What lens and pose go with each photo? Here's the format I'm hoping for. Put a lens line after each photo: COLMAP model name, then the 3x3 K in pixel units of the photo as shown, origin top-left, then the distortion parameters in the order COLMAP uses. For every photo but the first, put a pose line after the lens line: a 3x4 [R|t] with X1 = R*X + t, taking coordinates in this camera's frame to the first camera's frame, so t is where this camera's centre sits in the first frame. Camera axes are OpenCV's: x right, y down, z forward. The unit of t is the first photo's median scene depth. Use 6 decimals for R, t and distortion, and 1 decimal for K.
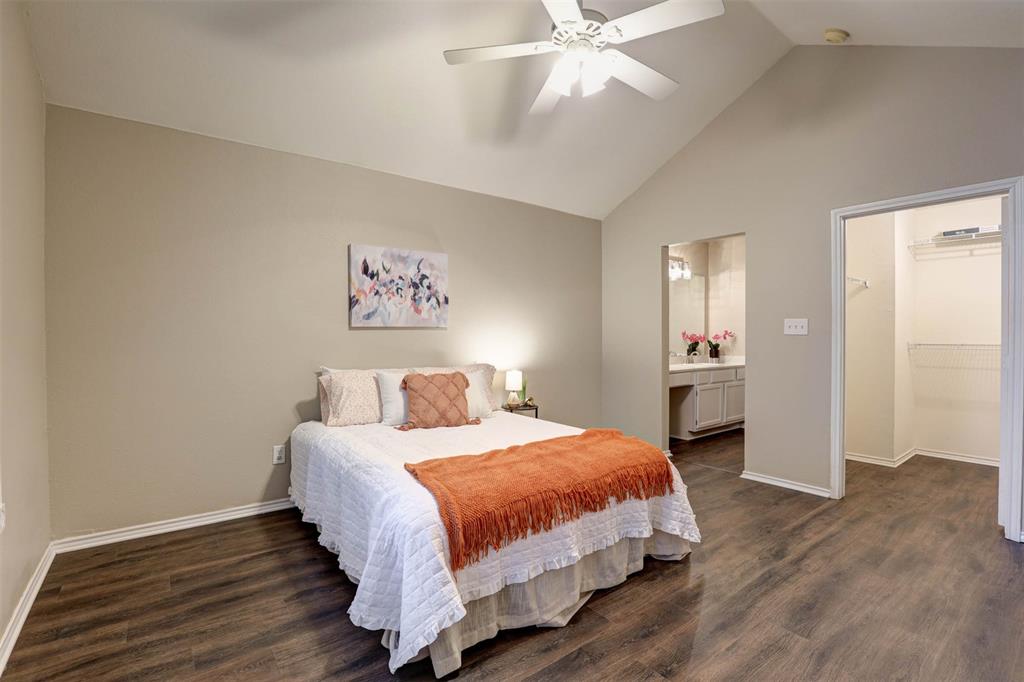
lens RADIAL K [[470.1, 0, 510.8], [0, 470.1, 342.7], [0, 0, 1]] dist [-0.028538, 0.000838]
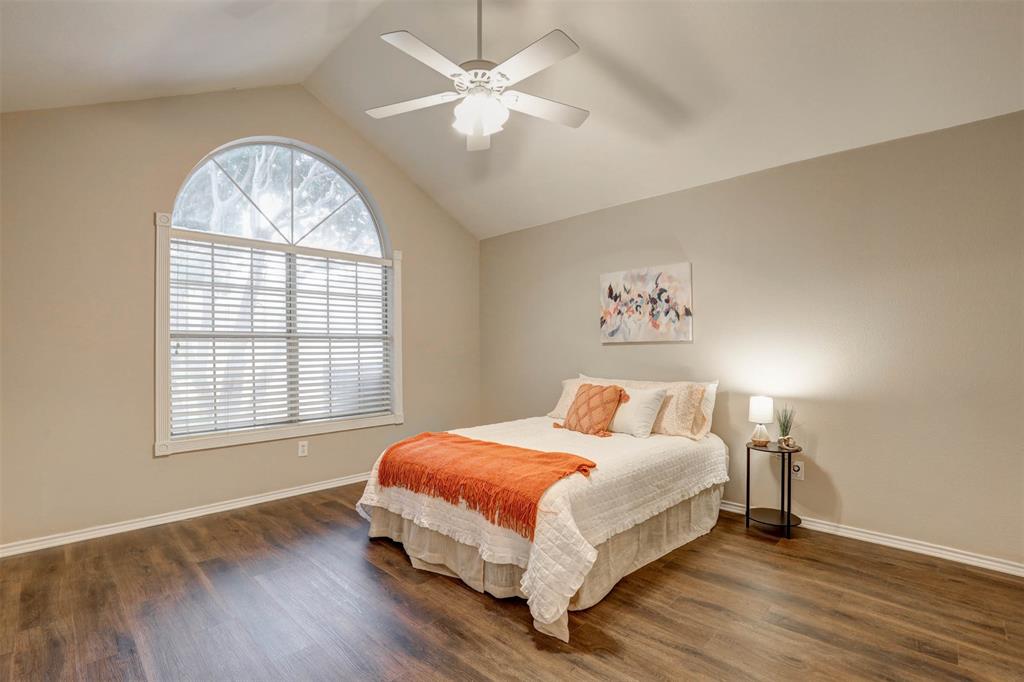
lens RADIAL K [[470.1, 0, 506.5], [0, 470.1, 345.4], [0, 0, 1]] dist [-0.028538, 0.000838]
pose [[0.140621, -0.008870, -0.990024, 0.777812], [-0.010196, 0.999894, -0.010406, -0.011634], [0.990011, 0.011558, 0.140516, 0.555862]]
